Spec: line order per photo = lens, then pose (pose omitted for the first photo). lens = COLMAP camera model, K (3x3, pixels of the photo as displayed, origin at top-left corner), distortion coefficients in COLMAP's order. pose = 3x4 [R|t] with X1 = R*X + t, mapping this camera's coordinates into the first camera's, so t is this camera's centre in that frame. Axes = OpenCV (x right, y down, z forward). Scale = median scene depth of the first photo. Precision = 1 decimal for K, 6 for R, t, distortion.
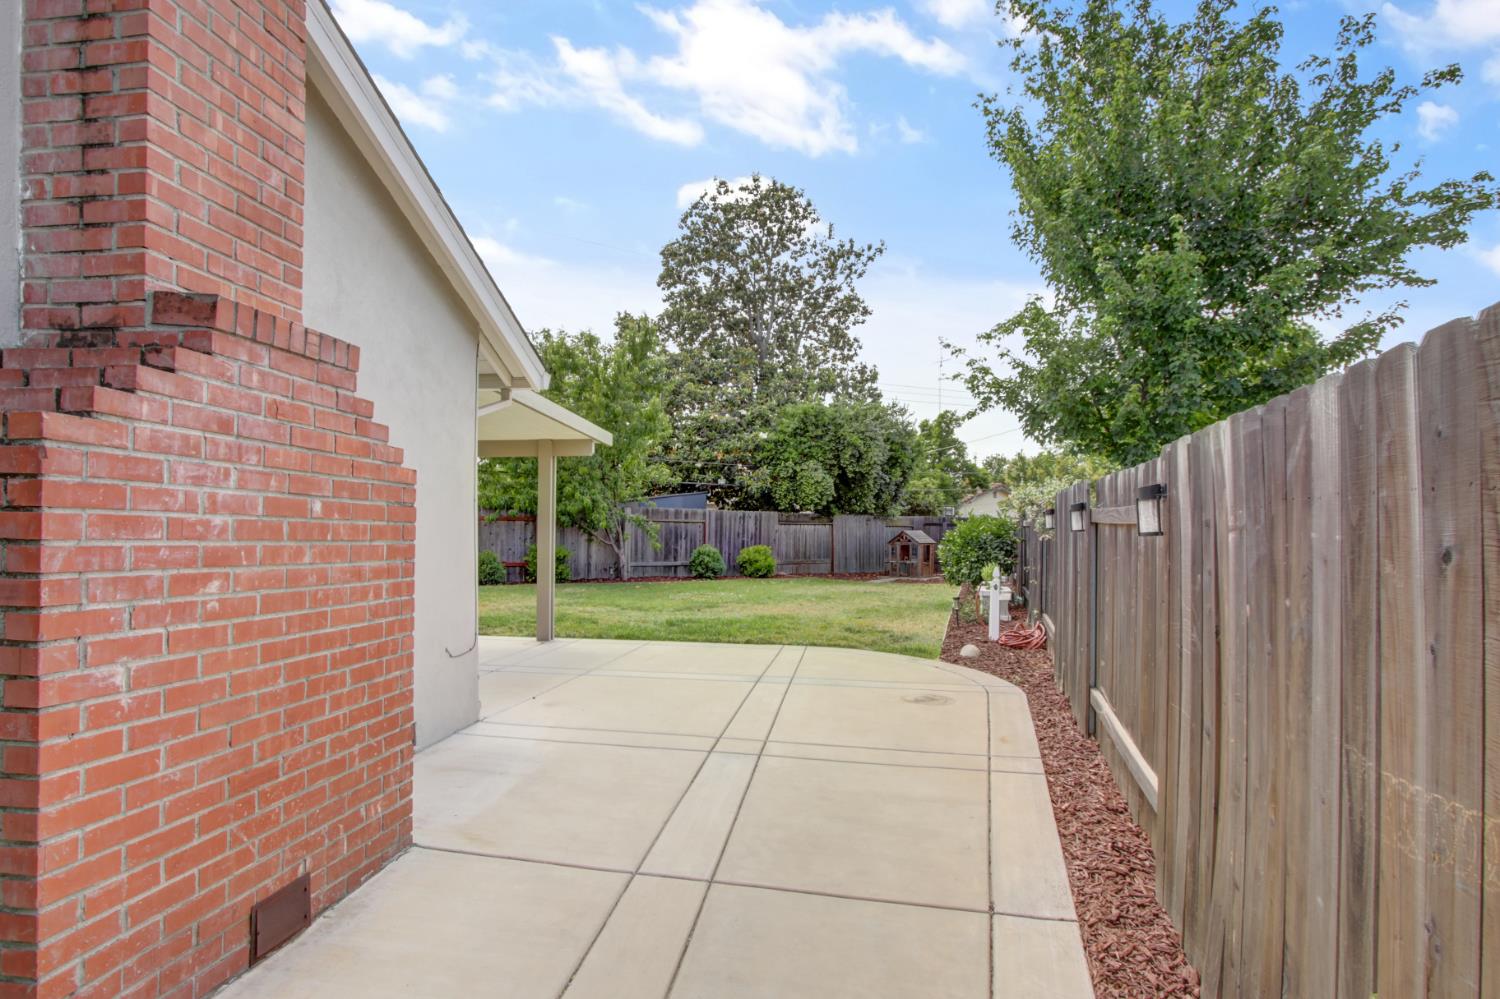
lens RADIAL K [[764.0, 0, 745.0], [0, 764.0, 528.1], [0, 0, 1]] dist [-0.000174, -0.000035]
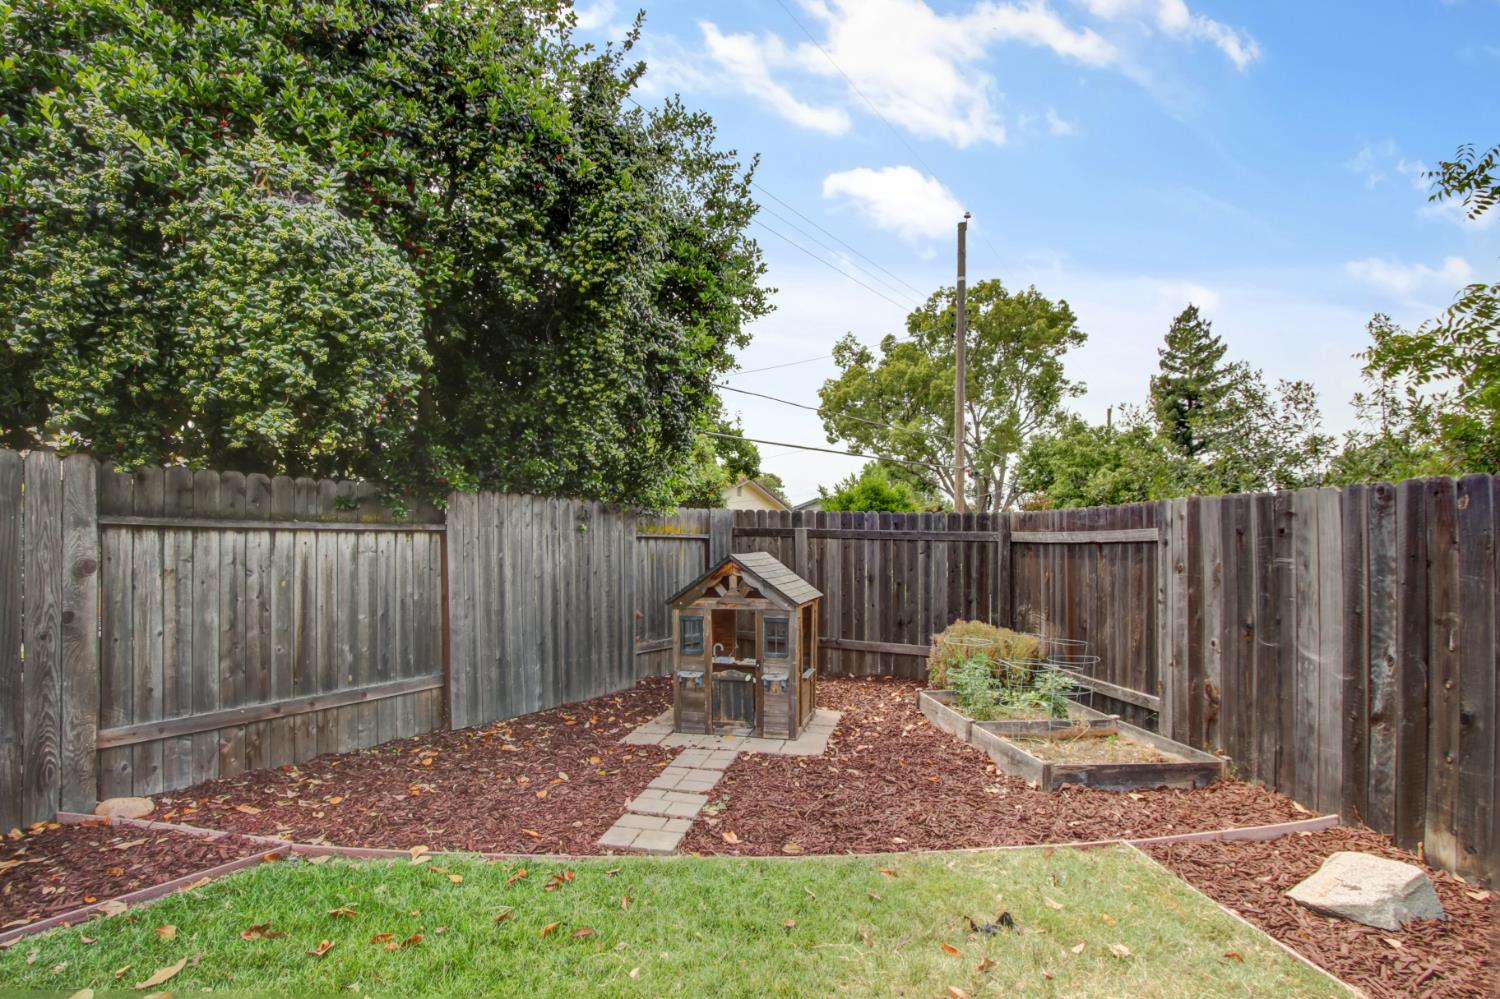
lens RADIAL K [[779.7, 0, 748.1], [0, 779.7, 549.6], [0, 0, 1]] dist [-0.003733, -0.000453]
pose [[0.910762, -0.009312, 0.412827, 0.107518], [0.005014, 0.999921, 0.011493, -0.001216], [-0.412902, -0.008398, 0.910737, 0.784185]]
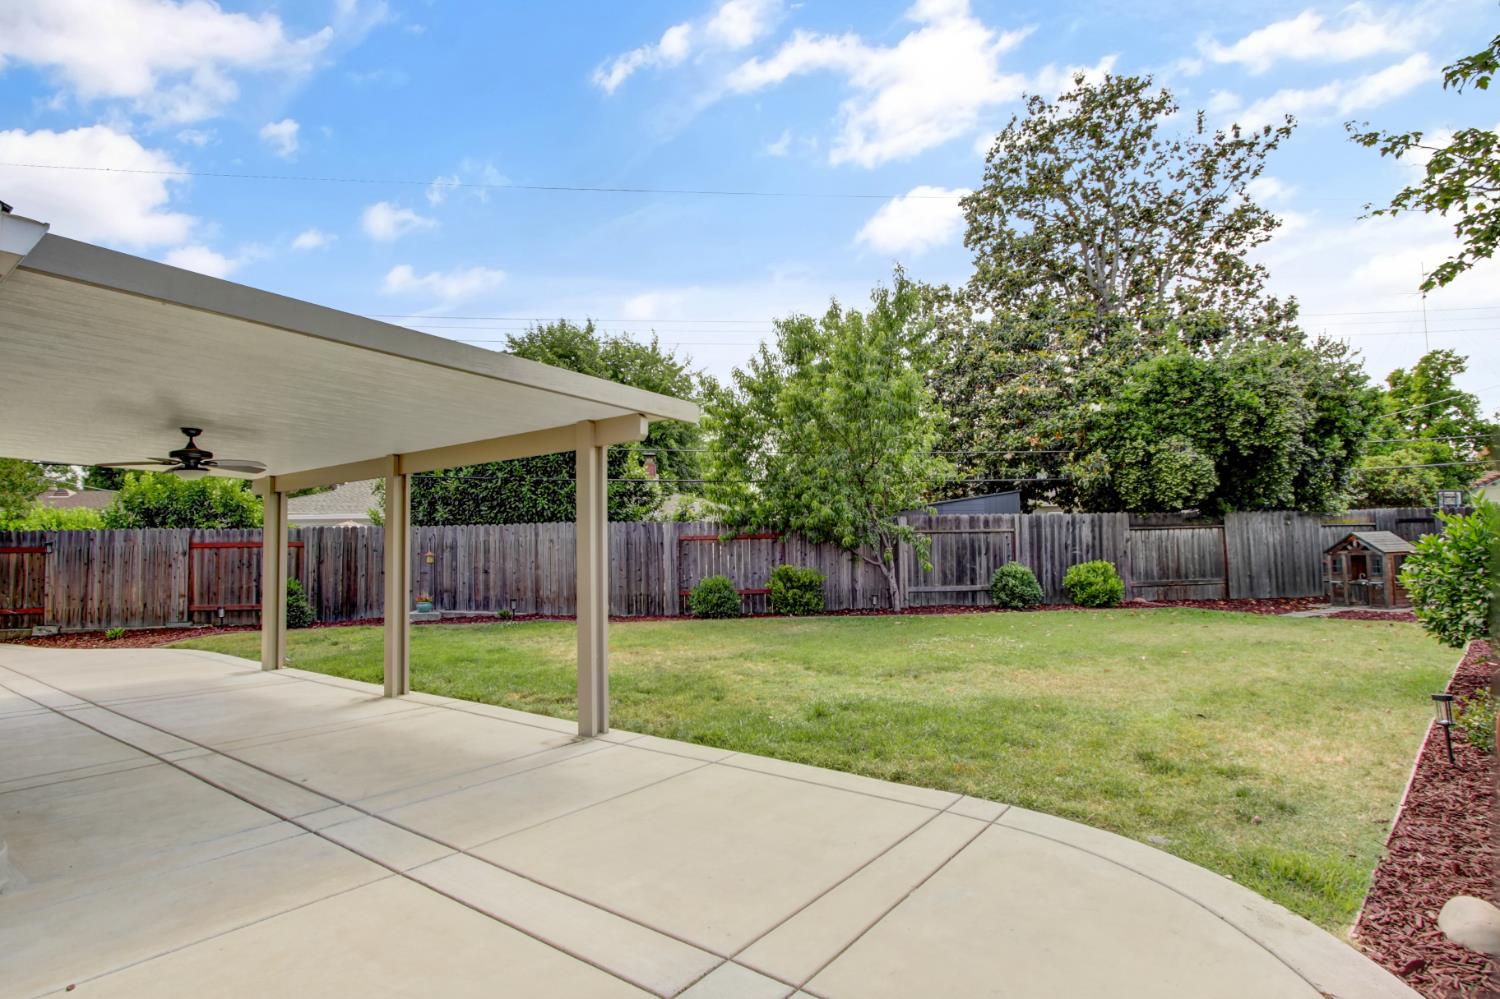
lens RADIAL K [[769.8, 0, 750.0], [0, 769.8, 499.5], [0, 0, 1]] dist [-0.001009, -0.001031]
pose [[0.882410, -0.056232, -0.467108, 0.068265], [0.032455, 0.997742, -0.058801, -0.002759], [0.469360, 0.036727, 0.882243, 0.207808]]
